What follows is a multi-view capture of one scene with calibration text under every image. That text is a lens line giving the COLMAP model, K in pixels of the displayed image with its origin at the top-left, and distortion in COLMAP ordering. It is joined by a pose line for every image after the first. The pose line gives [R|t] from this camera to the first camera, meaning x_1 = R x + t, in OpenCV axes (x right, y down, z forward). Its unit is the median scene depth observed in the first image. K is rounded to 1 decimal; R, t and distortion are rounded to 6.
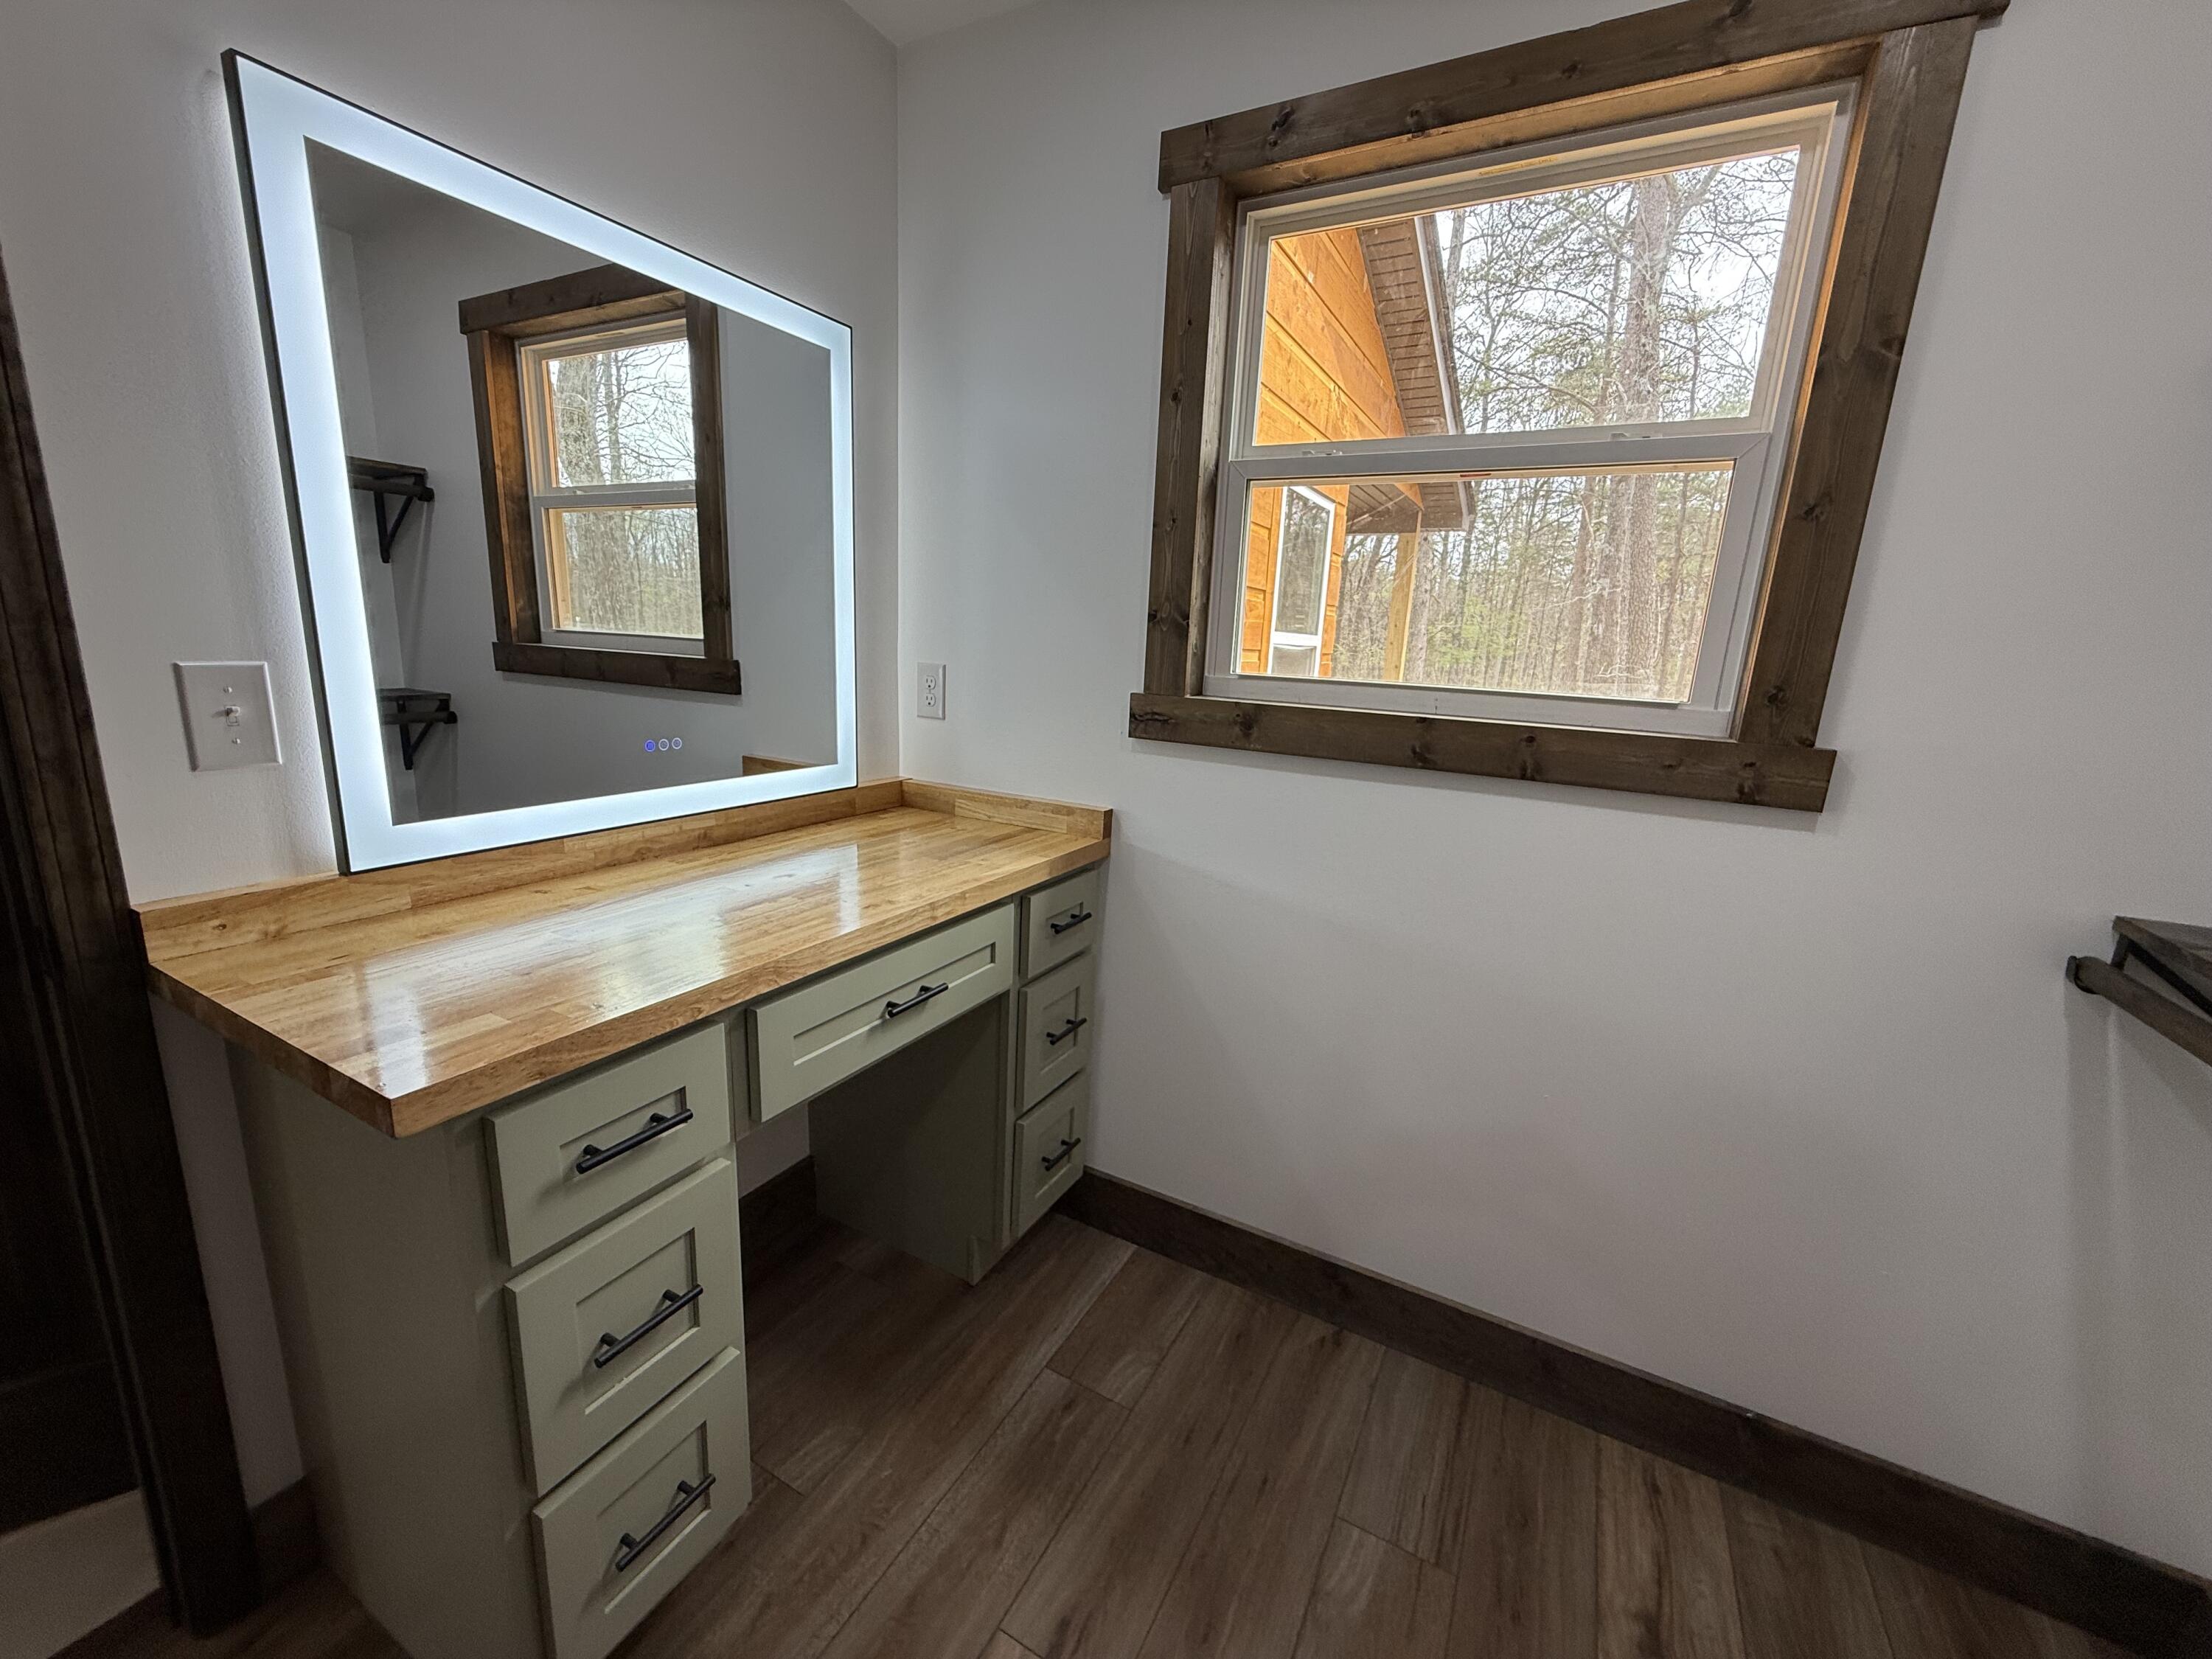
lens RADIAL K [[877.5, 0, 1102.4], [0, 877.5, 830.0], [0, 0, 1]] dist [-0.001270, -0.000084]
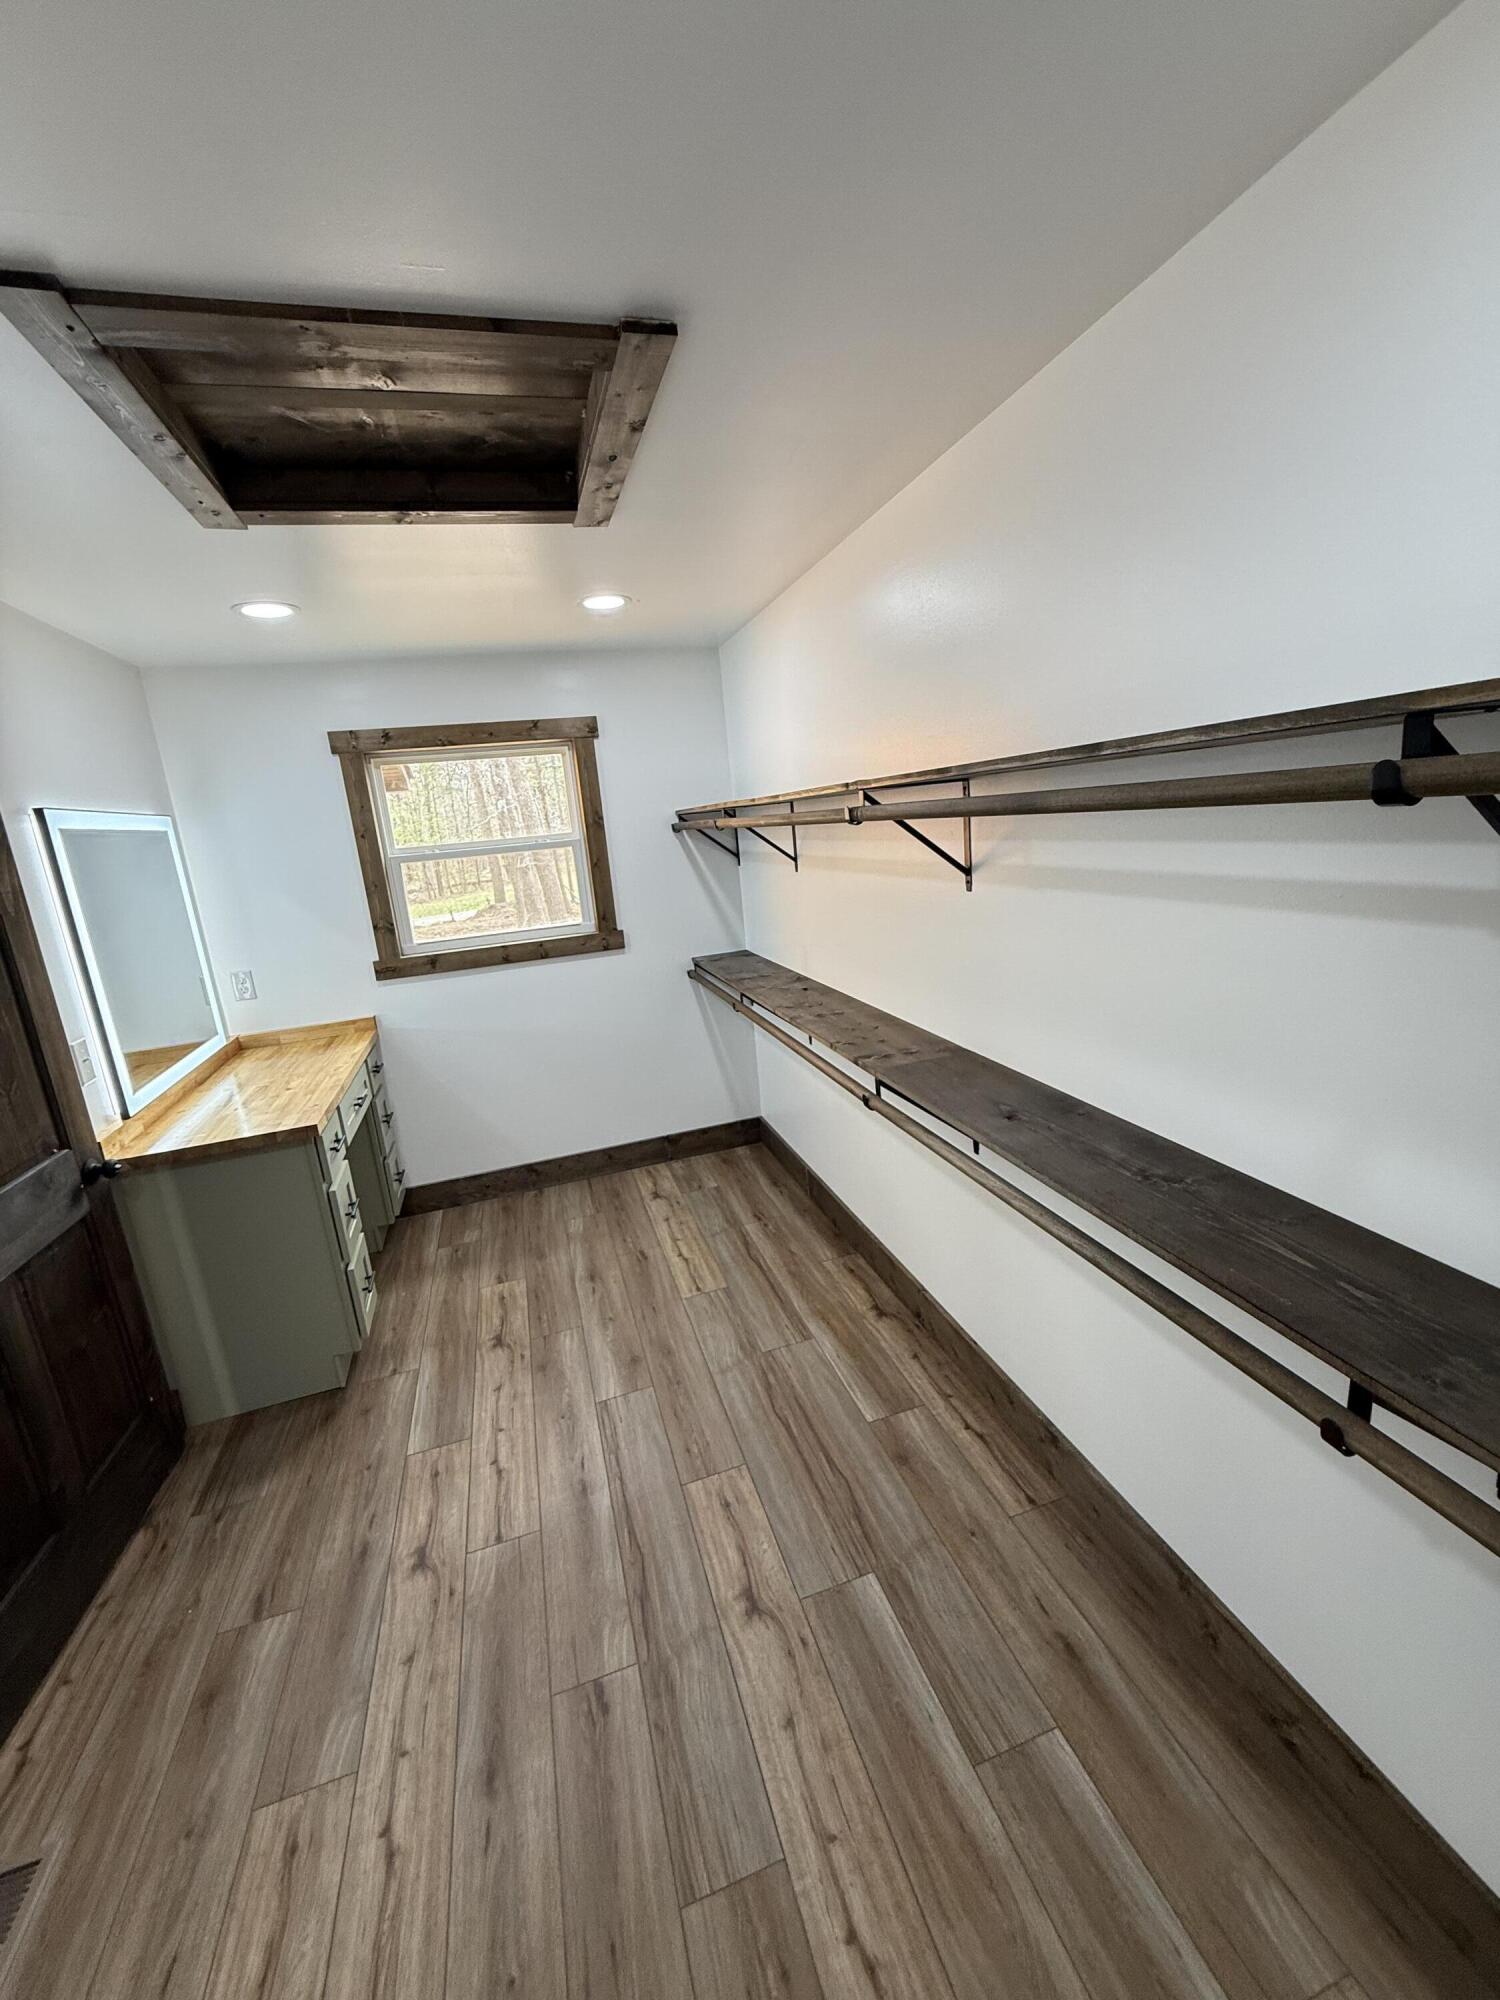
lens RADIAL K [[793.4, 0, 749.7], [0, 793.4, 994.2], [0, 0, 1]] dist [-0.001270, -0.000084]
pose [[0.685616, -0.265826, 0.677693, -0.785458], [0.275793, 0.956398, 0.096131, -0.008773], [-0.673698, 0.120994, 0.729034, -1.241336]]
